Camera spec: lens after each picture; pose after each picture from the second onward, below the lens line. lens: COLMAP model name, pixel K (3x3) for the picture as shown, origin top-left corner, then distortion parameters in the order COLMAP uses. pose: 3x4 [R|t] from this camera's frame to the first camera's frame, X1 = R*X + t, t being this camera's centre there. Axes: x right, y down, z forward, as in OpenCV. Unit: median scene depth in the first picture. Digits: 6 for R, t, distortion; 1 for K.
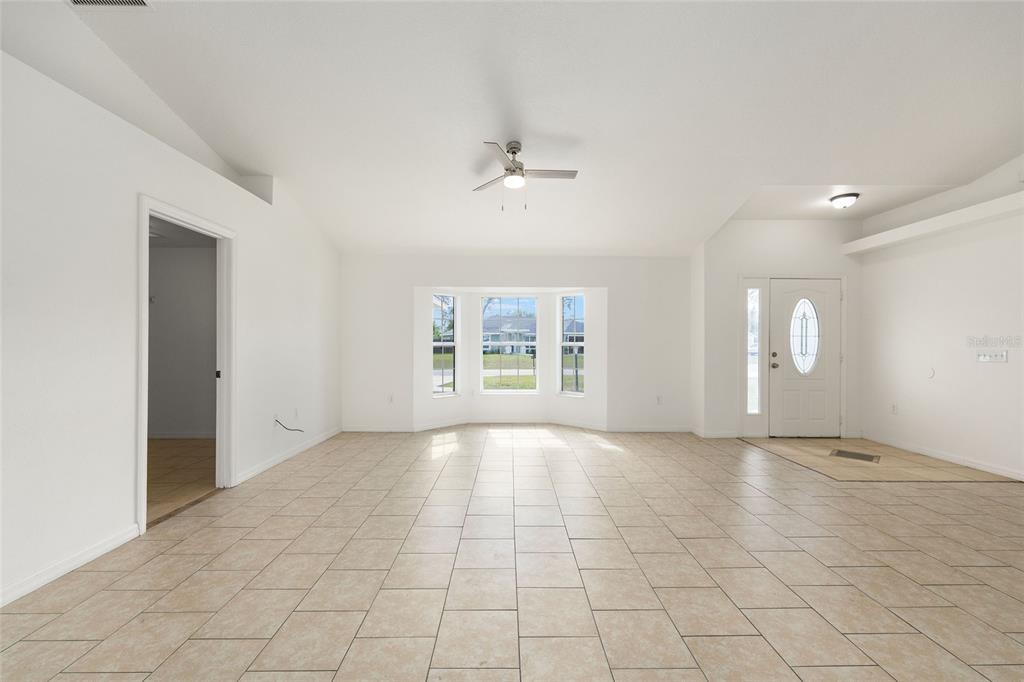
lens RADIAL K [[410.0, 0, 511.4], [0, 410.0, 343.3], [0, 0, 1]] dist [-0.000675, 0.000323]
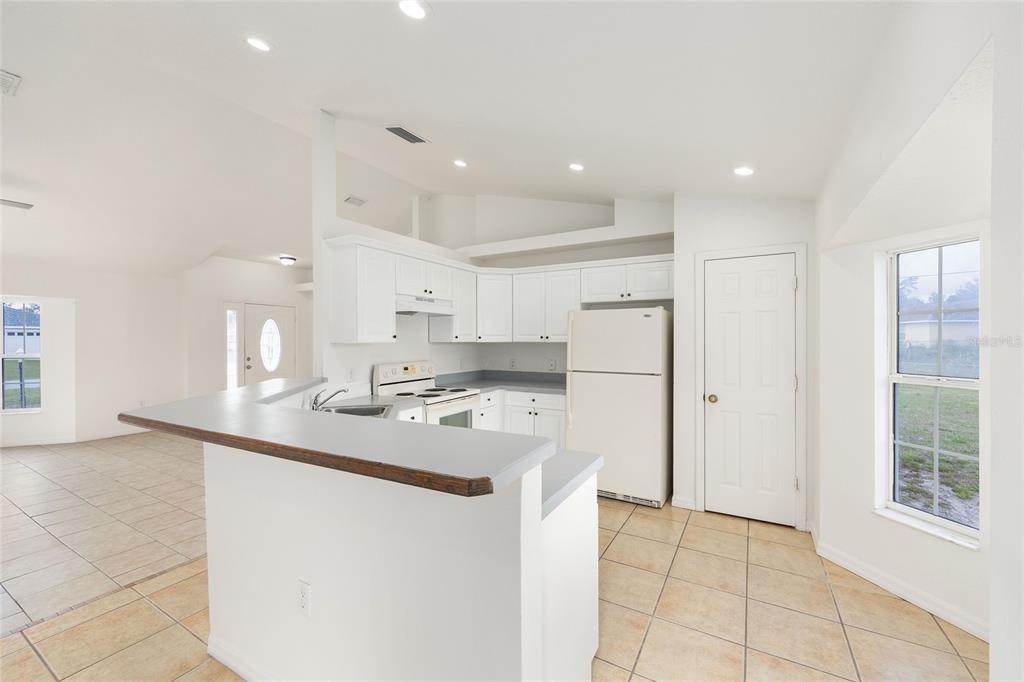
lens RADIAL K [[410.0, 0, 514.7], [0, 410.0, 341.1], [0, 0, 1]] dist [-0.000675, 0.000323]
pose [[0.504641, -0.006455, 0.863305, -0.097088], [0.001594, 0.999977, 0.006545, -0.041325], [-0.863328, -0.001927, 0.504640, -0.476594]]
